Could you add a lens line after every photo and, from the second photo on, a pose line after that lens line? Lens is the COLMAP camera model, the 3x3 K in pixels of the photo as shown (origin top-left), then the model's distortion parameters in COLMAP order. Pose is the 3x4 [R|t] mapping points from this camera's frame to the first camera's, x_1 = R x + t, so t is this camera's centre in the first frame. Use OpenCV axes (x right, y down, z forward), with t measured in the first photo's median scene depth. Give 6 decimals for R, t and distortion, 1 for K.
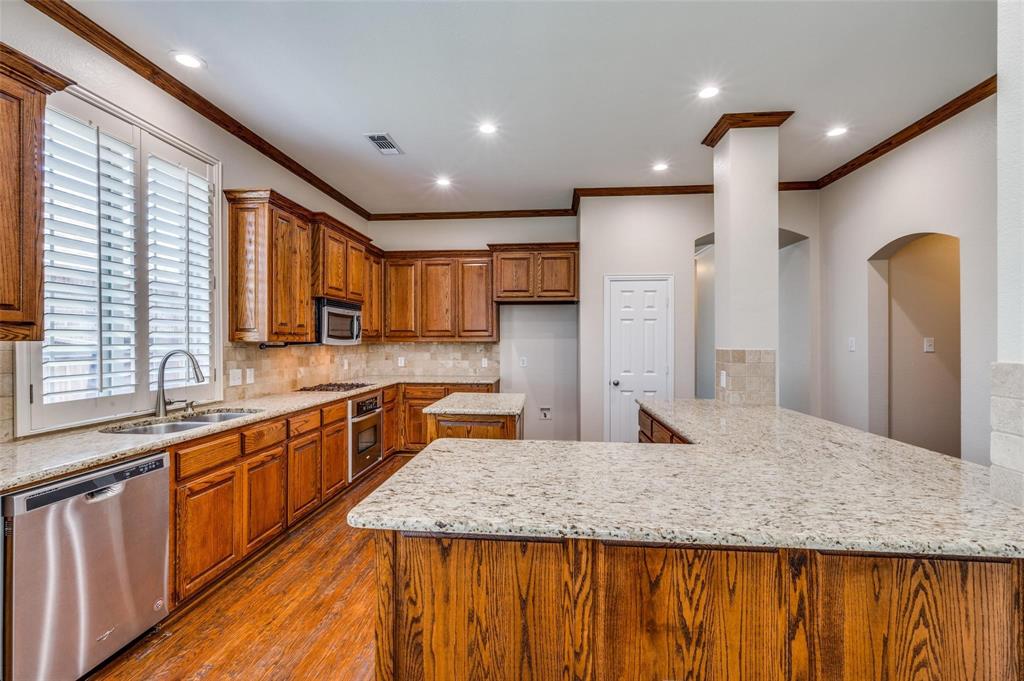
lens RADIAL K [[431.3, 0, 507.7], [0, 431.3, 340.6], [0, 0, 1]] dist [0.000257, 0.000300]
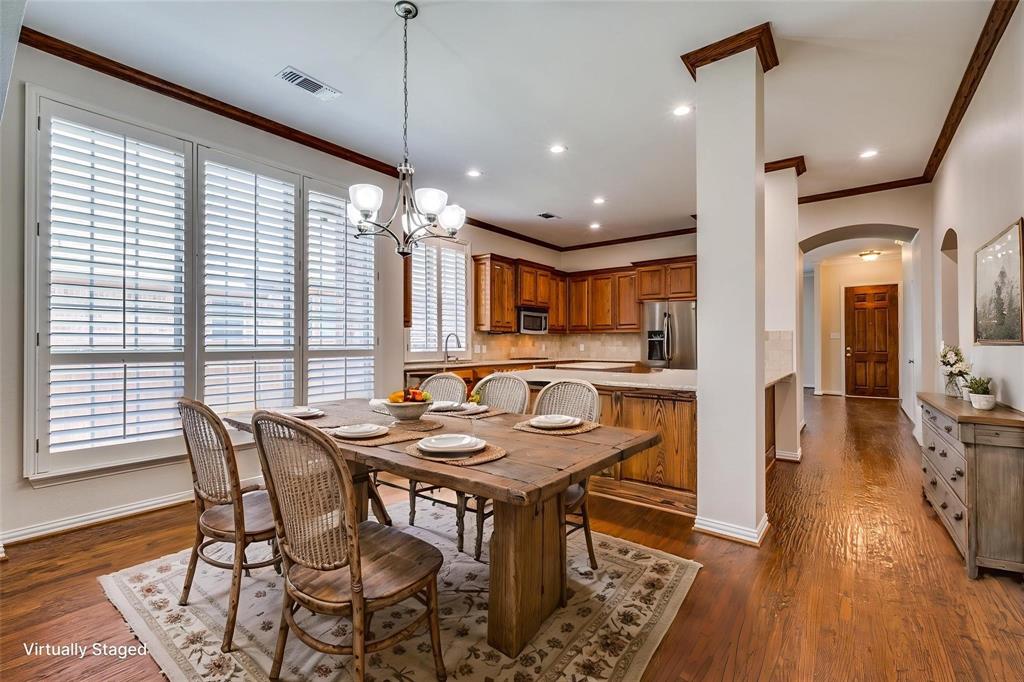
lens RADIAL K [[431.3, 0, 516.3], [0, 431.3, 342.4], [0, 0, 1]] dist [0.000257, 0.000300]
pose [[0.851565, -0.000984, -0.524249, 0.517937], [0.000771, 1.000000, -0.000624, 0.052085], [0.524249, 0.000127, 0.851565, -0.547456]]
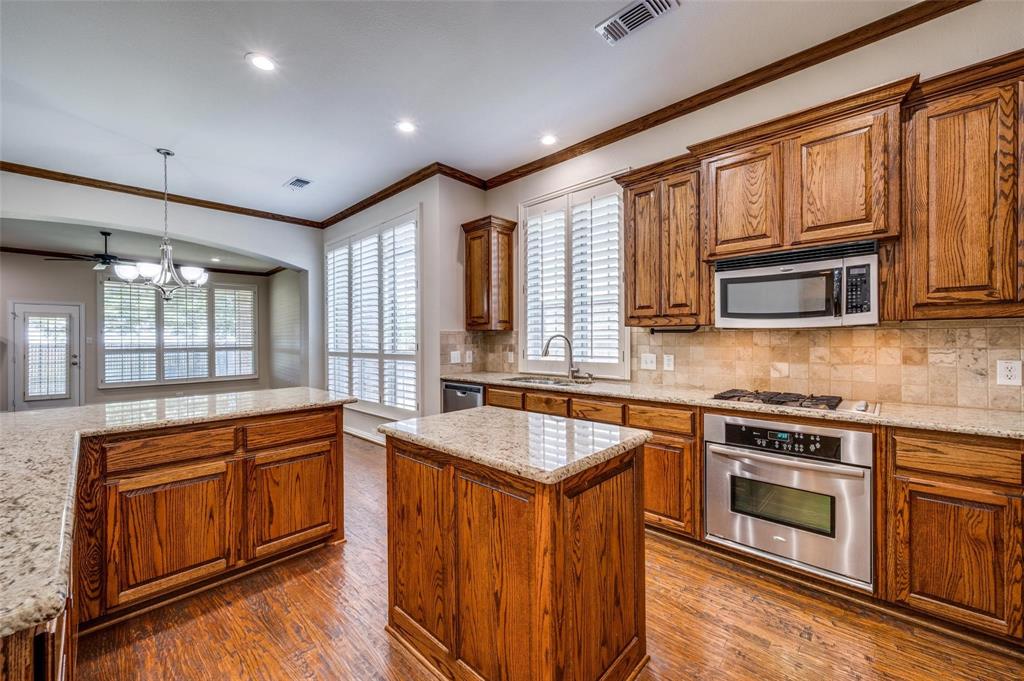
lens RADIAL K [[401.6, 0, 512.9], [0, 401.6, 340.9], [0, 0, 1]] dist [-0.001096, 0.000133]
pose [[-0.601609, 0.004367, -0.798779, 0.315446], [0.005339, 0.999985, 0.001446, 0.030039], [0.798773, -0.003395, -0.601623, 1.227700]]
